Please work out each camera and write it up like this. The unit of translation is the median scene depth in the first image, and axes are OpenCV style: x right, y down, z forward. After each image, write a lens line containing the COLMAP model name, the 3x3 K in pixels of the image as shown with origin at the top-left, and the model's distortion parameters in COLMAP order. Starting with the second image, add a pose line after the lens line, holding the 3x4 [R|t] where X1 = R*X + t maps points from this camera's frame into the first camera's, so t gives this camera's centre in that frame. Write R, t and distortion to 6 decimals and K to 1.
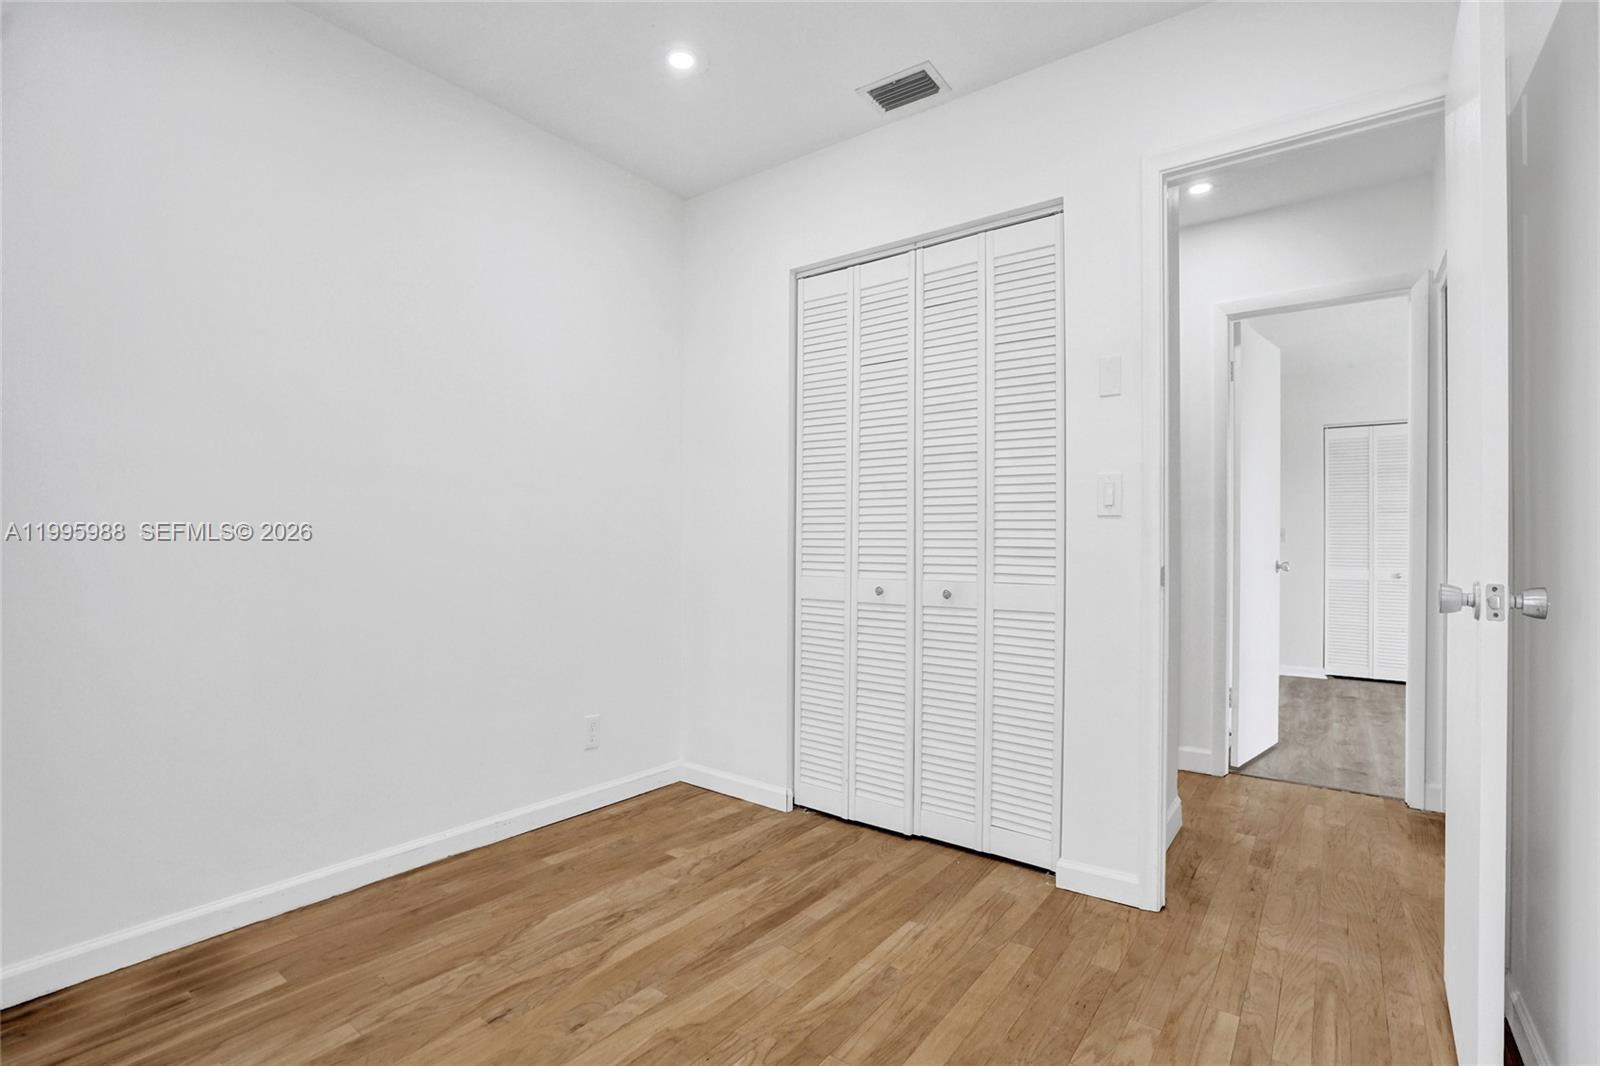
lens RADIAL K [[734.6, 0, 805.2], [0, 734.6, 533.6], [0, 0, 1]] dist [-0.052234, 0.016073]
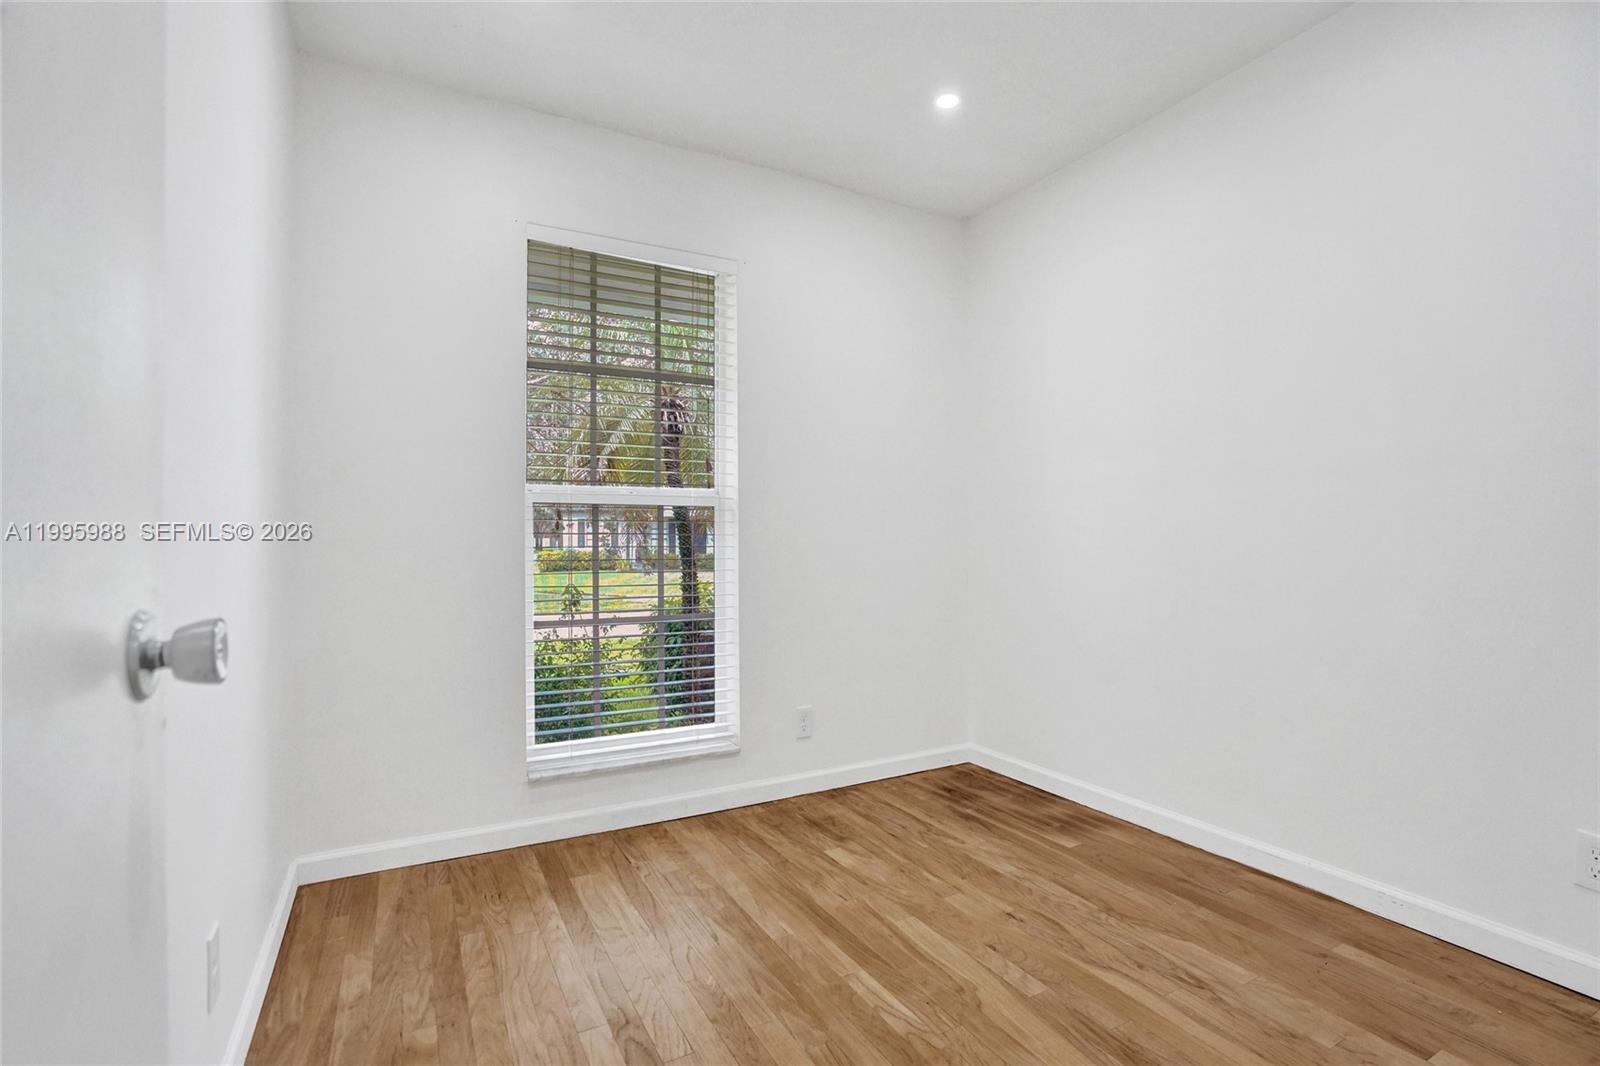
lens RADIAL K [[734.6, 0, 795.2], [0, 734.6, 535.8], [0, 0, 1]] dist [-0.052234, 0.016073]
pose [[-0.419983, -0.010620, -0.907470, 0.741194], [0.012148, 0.999776, -0.017323, 0.011758], [0.907450, -0.018299, -0.419760, 0.976697]]
